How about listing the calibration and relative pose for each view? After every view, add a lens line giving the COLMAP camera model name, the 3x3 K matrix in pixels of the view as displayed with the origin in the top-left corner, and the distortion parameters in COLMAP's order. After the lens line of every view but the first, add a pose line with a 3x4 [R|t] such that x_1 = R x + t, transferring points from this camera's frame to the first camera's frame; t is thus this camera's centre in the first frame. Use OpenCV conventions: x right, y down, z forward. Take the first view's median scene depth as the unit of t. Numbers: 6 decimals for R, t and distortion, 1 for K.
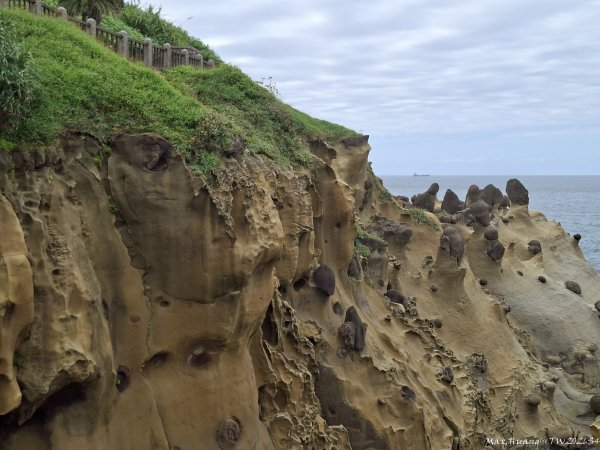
lens RADIAL K [[832.3, 0, 299.6], [0, 832.3, 224.4], [0, 0, 1]] dist [0.134699, 0.000000]
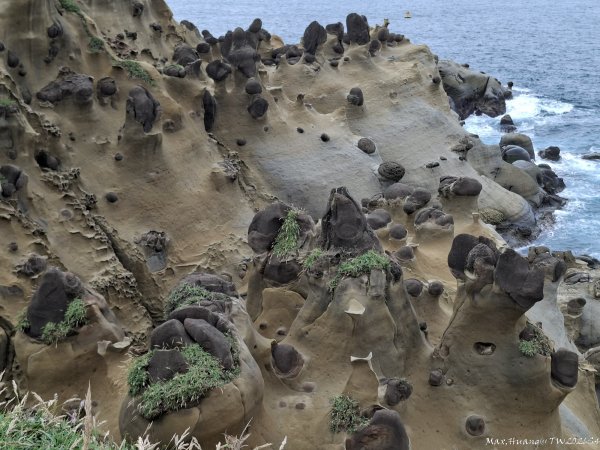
lens RADIAL K [[832.3, 0, 300.0], [0, 832.3, 238.5], [0, 0, 1]] dist [0.134699, 0.000000]
pose [[0.993606, 0.028311, -0.109295, 0.412650], [-0.001715, 0.971722, 0.236123, -0.045080], [0.112890, -0.234426, 0.965557, 0.130944]]
